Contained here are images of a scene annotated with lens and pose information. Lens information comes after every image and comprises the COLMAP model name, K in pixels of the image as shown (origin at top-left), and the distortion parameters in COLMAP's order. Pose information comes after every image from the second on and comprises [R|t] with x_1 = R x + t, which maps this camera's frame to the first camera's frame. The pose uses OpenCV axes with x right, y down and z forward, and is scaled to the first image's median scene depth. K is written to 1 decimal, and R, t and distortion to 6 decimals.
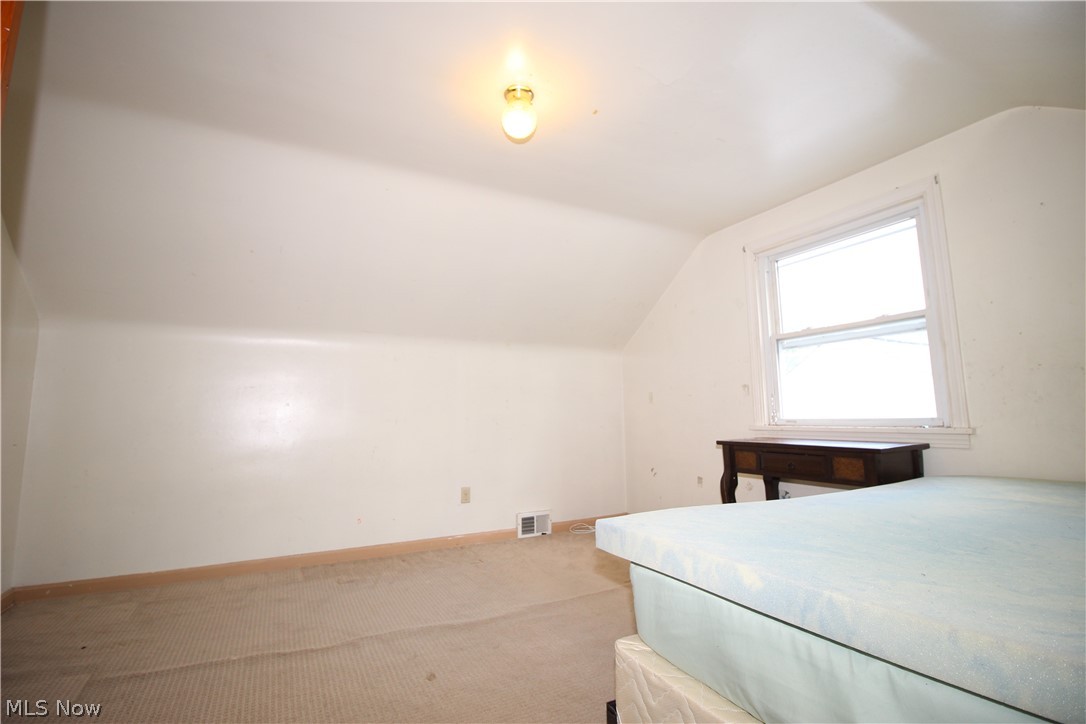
lens RADIAL K [[499.5, 0, 550.1], [0, 499.5, 349.4], [0, 0, 1]] dist [-0.020635, -0.000855]
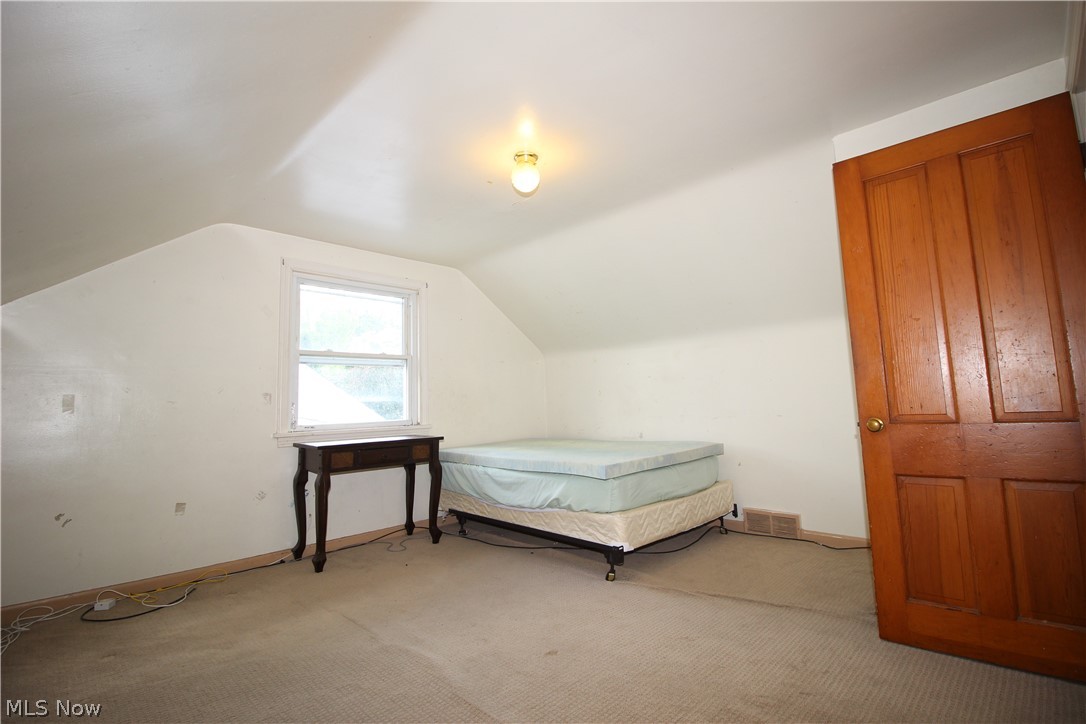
lens RADIAL K [[499.5, 0, 550.1], [0, 499.5, 349.4], [0, 0, 1]] dist [-0.020635, -0.000855]
pose [[-0.302388, 0.128180, 0.944527, -0.910008], [-0.086523, 0.983135, -0.161120, 0.118903], [-0.949250, -0.130444, -0.286198, 0.936671]]
